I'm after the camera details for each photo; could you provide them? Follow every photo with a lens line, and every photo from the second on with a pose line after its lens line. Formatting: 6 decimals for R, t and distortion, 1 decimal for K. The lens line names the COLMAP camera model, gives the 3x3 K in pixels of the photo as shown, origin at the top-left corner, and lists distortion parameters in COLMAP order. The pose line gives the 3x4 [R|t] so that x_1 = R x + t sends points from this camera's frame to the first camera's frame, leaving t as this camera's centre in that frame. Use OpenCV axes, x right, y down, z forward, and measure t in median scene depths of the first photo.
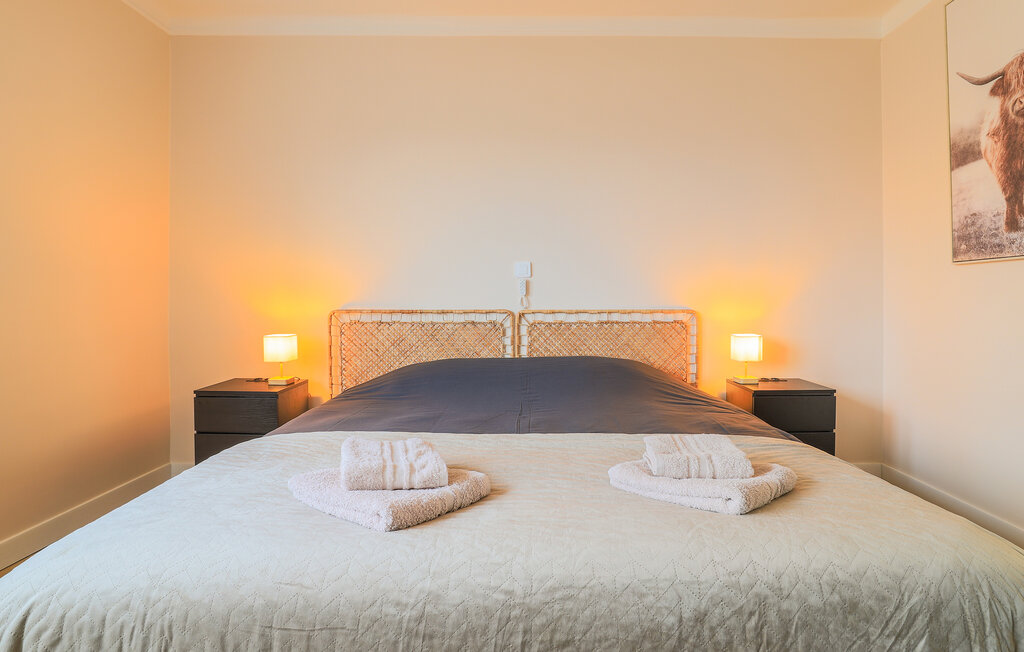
lens RADIAL K [[501.2, 0, 507.6], [0, 501.2, 321.9], [0, 0, 1]] dist [-0.016099, 0.000934]
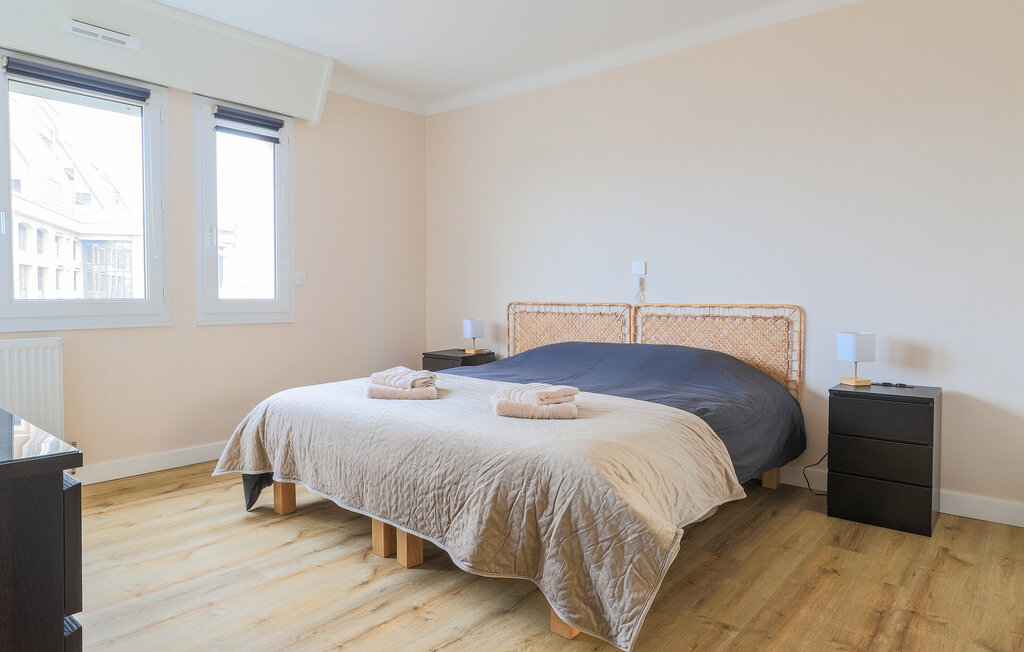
lens RADIAL K [[589.5, 0, 516.8], [0, 589.5, 323.9], [0, 0, 1]] dist [-0.047965, -0.000301]
pose [[0.767124, 0.030607, -0.640768, 0.684987], [-0.023799, 0.999531, 0.019251, 0.003703], [0.641057, 0.000482, 0.767493, -0.217807]]
